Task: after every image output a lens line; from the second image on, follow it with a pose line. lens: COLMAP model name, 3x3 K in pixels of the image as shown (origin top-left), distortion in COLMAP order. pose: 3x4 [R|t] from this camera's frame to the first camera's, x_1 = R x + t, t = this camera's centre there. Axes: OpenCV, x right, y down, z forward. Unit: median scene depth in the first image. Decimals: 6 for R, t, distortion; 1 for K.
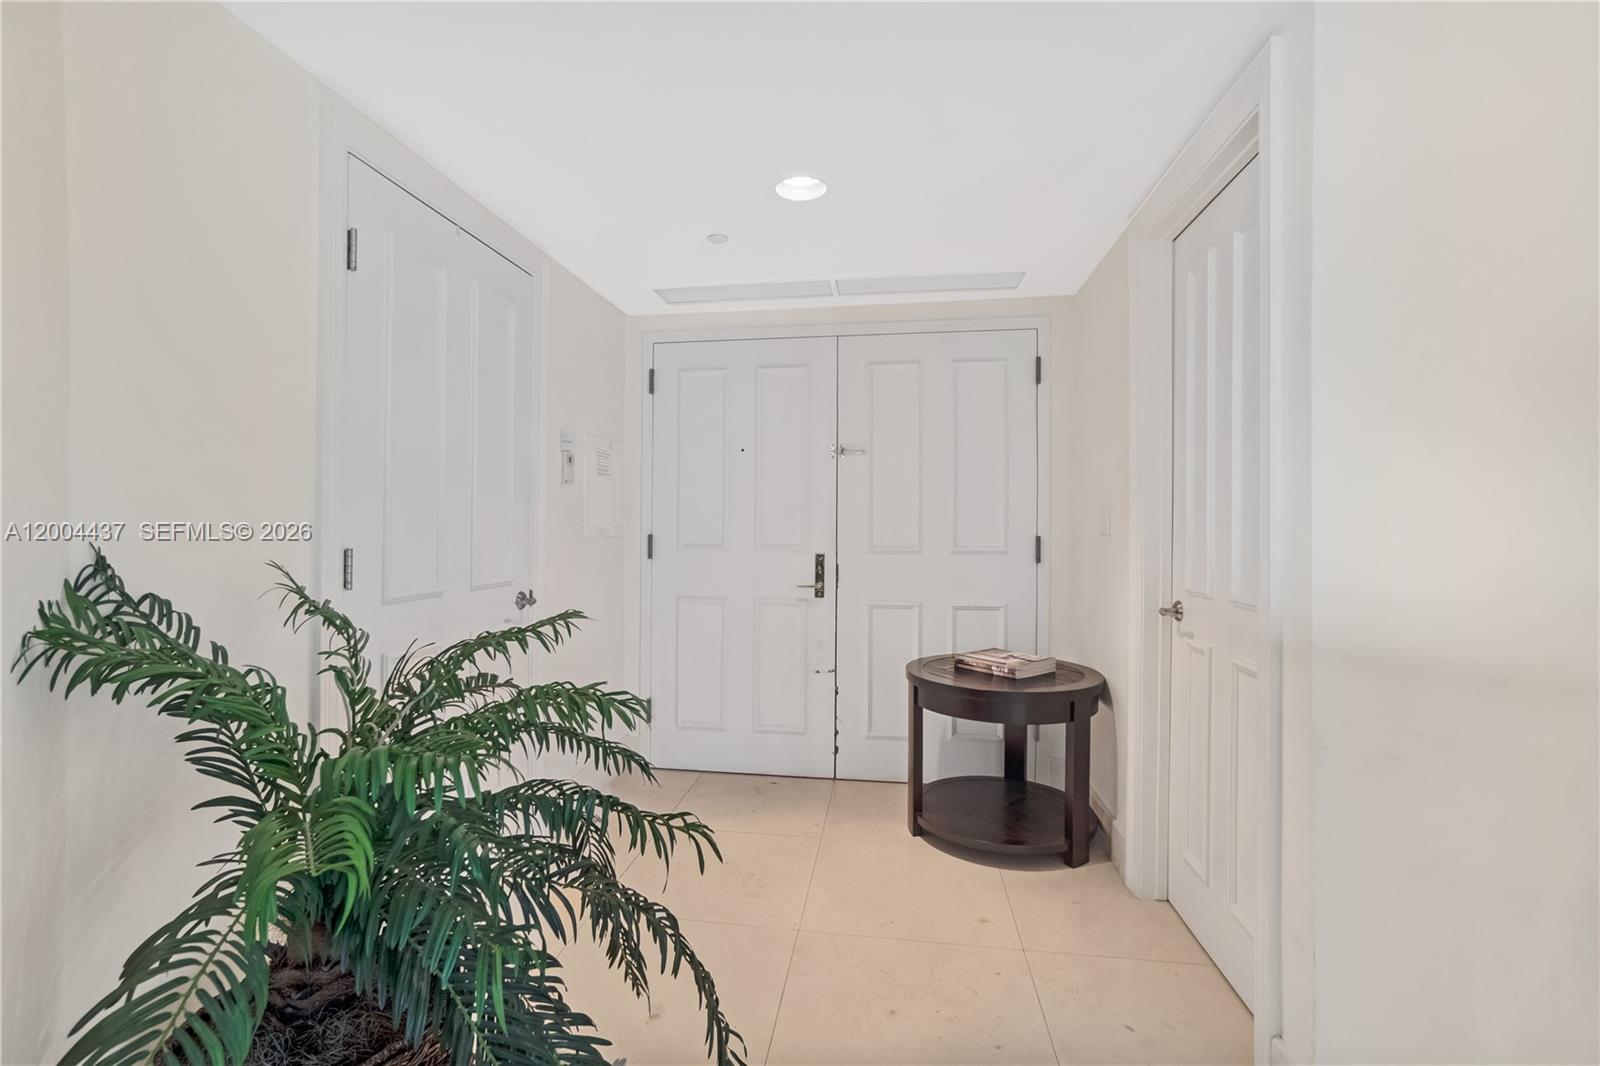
lens RADIAL K [[730.8, 0, 792.3], [0, 730.8, 514.1], [0, 0, 1]] dist [-0.057286, 0.020241]
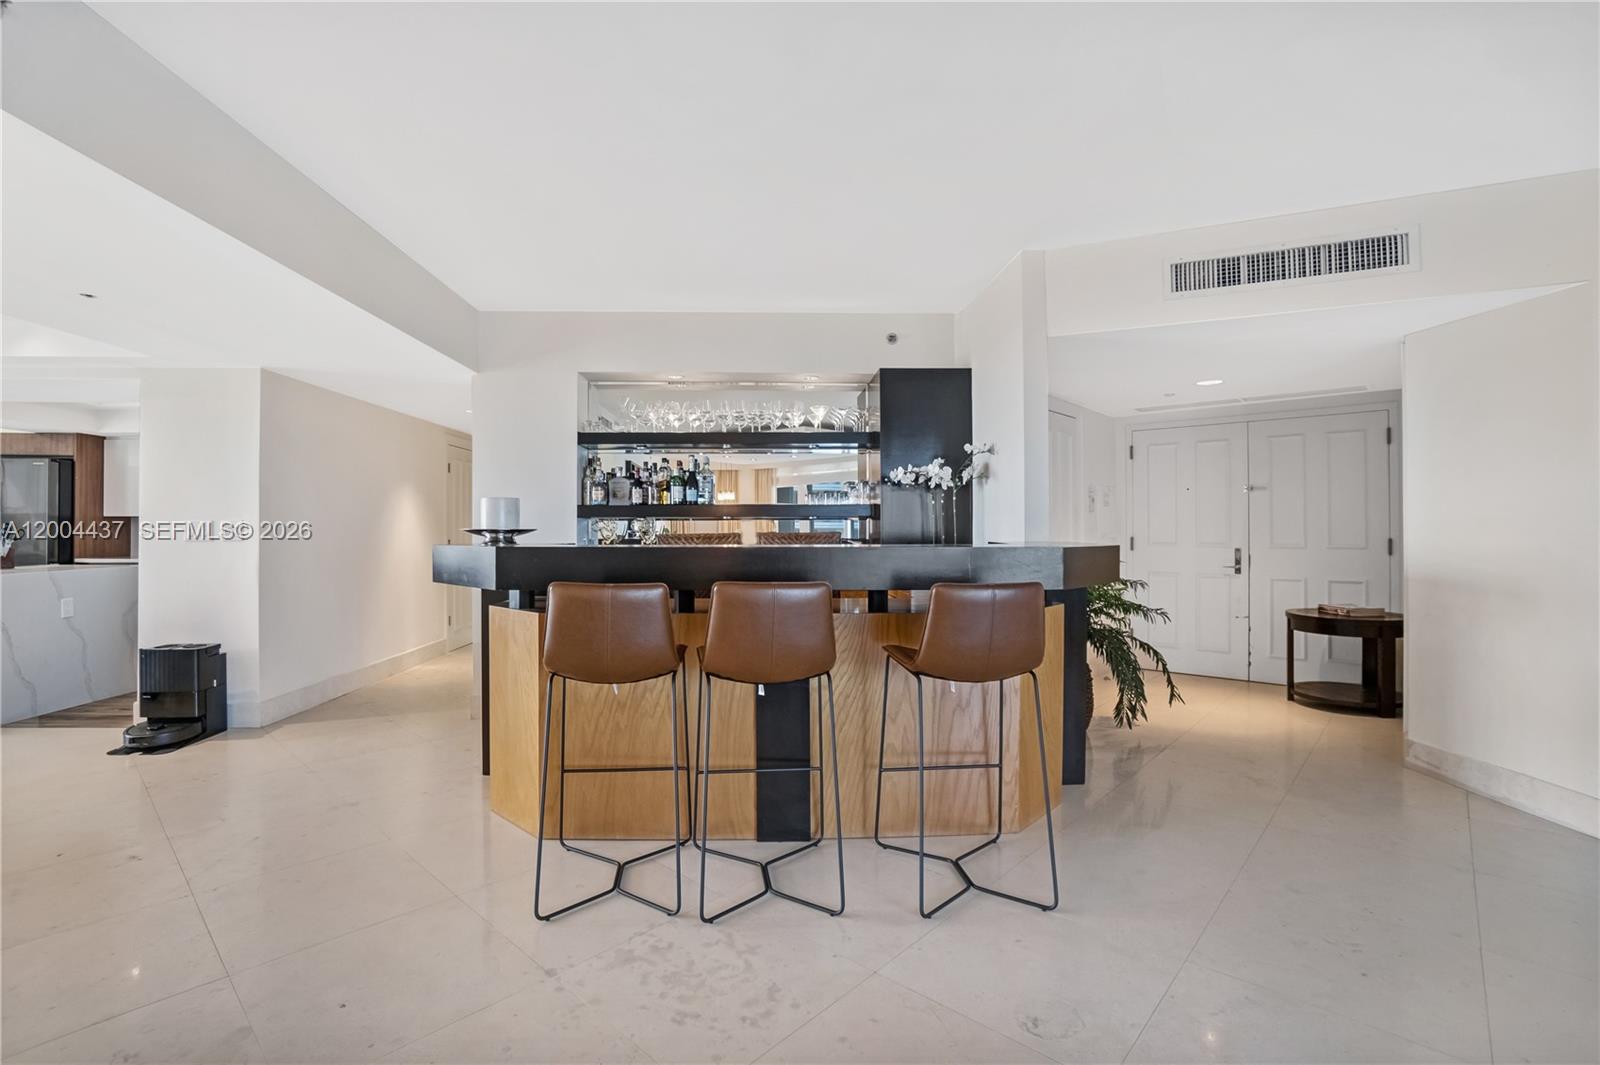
lens RADIAL K [[730.8, 0, 792.3], [0, 730.8, 513.6], [0, 0, 1]] dist [-0.057286, 0.020241]
pose [[0.825077, -0.013742, -0.564853, 0.127246], [0.002653, 0.999787, -0.020448, 0.004361], [0.565014, 0.015372, 0.824938, -0.992027]]
